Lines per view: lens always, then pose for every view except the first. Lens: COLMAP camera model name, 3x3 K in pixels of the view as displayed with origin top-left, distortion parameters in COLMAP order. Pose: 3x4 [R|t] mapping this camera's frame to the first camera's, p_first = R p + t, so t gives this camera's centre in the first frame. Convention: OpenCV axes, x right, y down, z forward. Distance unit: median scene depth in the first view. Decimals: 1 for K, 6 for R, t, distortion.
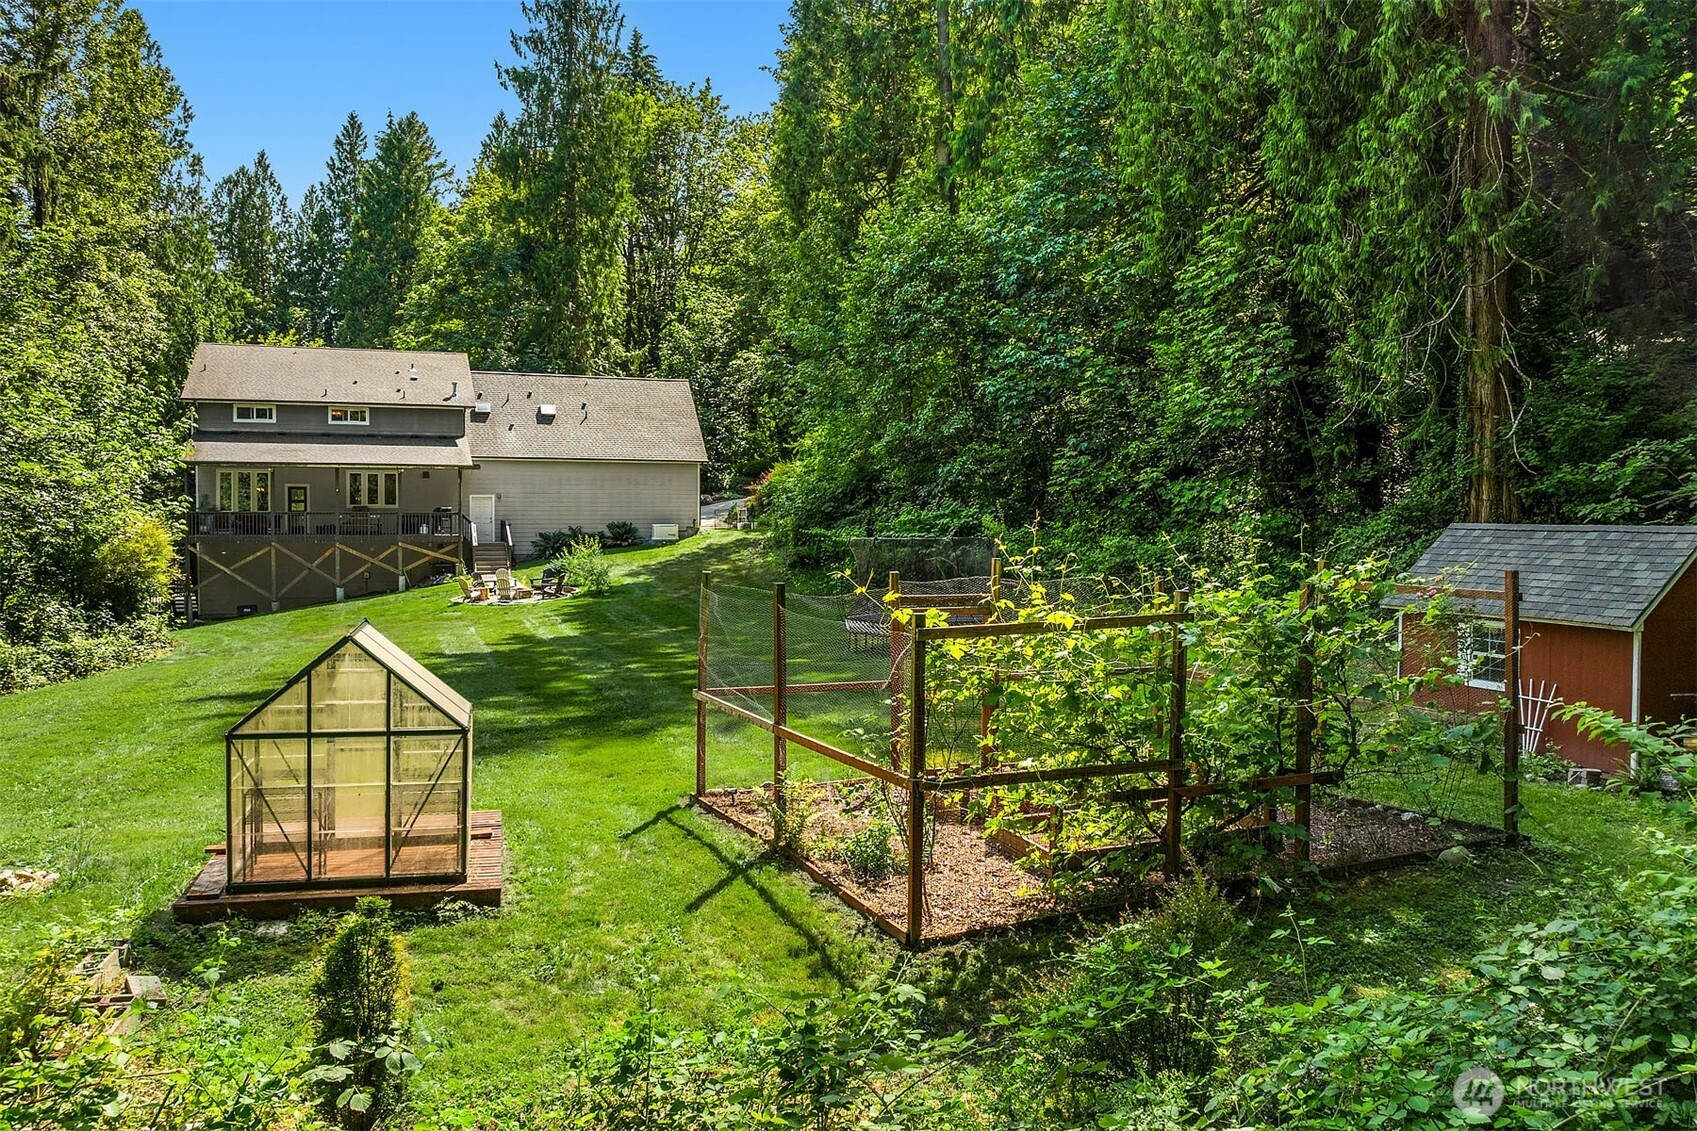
lens RADIAL K [[1169.6, 0, 847.9], [0, 1169.6, 548.6], [0, 0, 1]] dist [-0.001961, -0.135063]
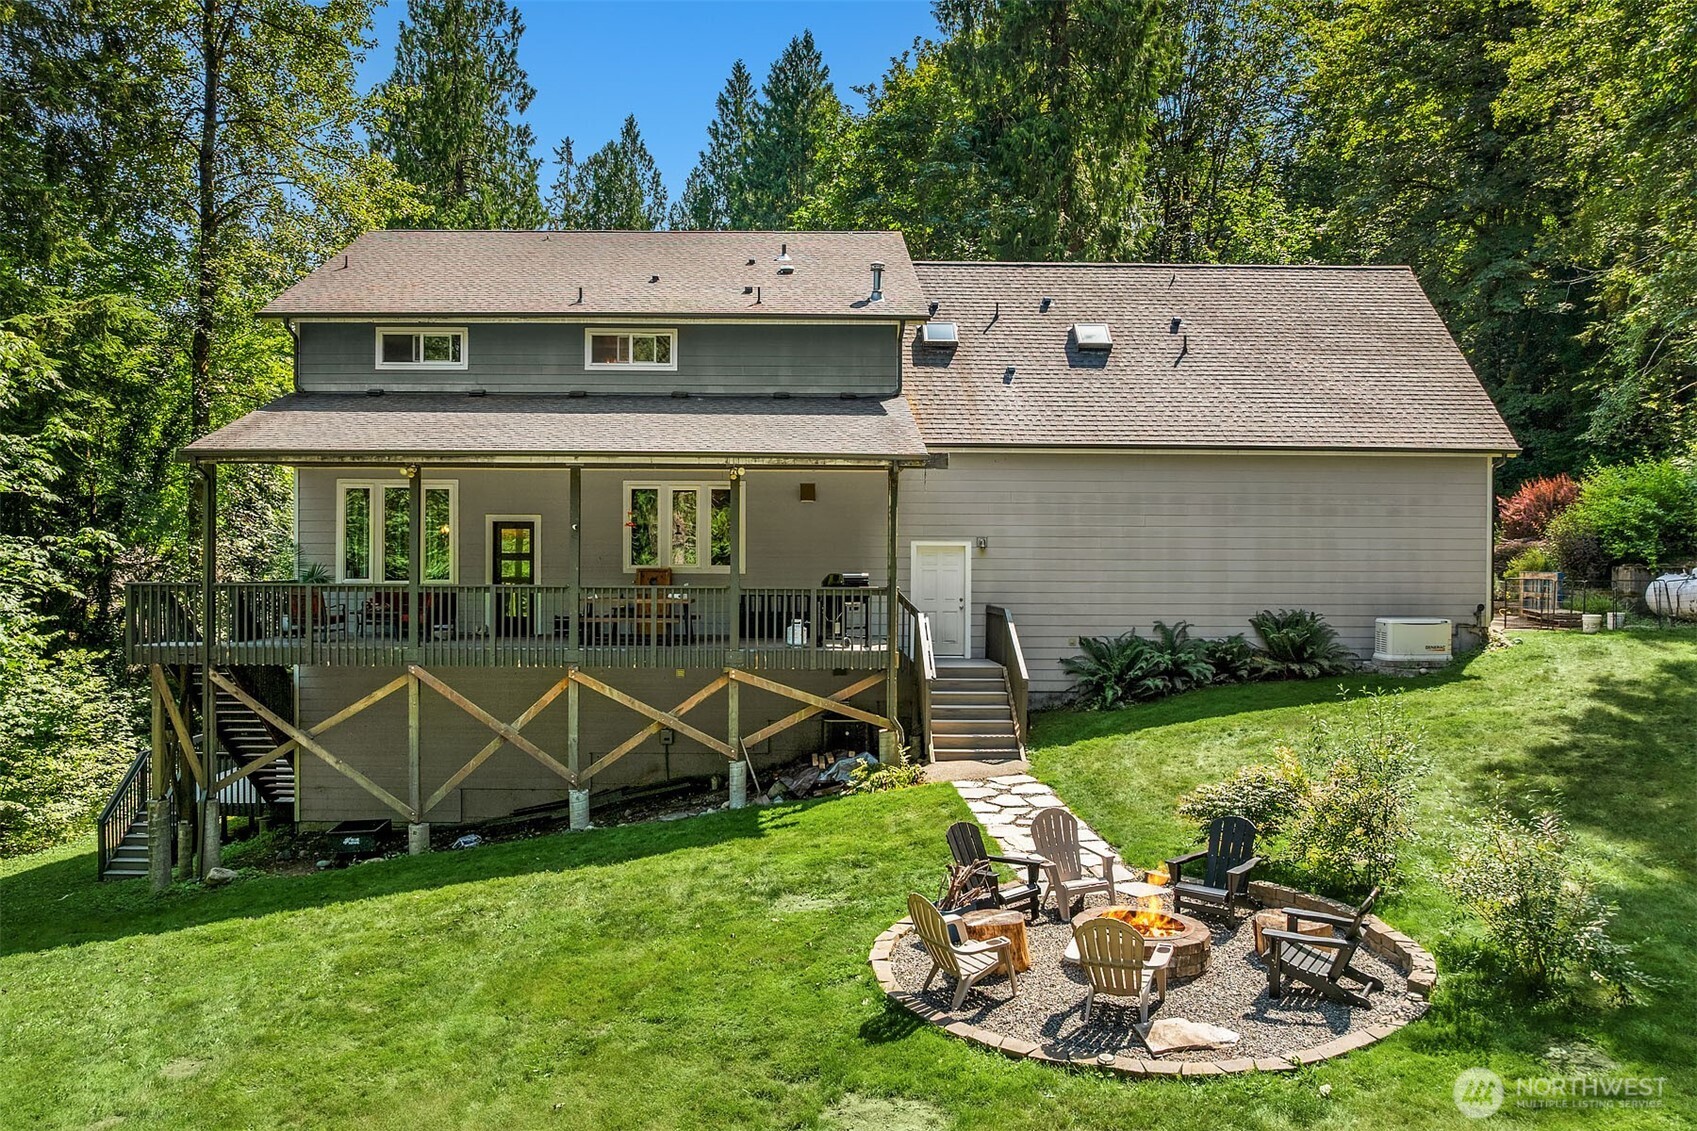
lens RADIAL K [[1232.7, 0, 848.5], [0, 1232.7, 565.5], [0, 0, 1]] dist [-0.056891, 0.000426]
pose [[0.945062, 0.002139, -0.326884, -0.202249], [-0.013136, 0.999419, -0.031439, -0.023583], [0.326626, 0.034005, 0.944542, 0.582870]]
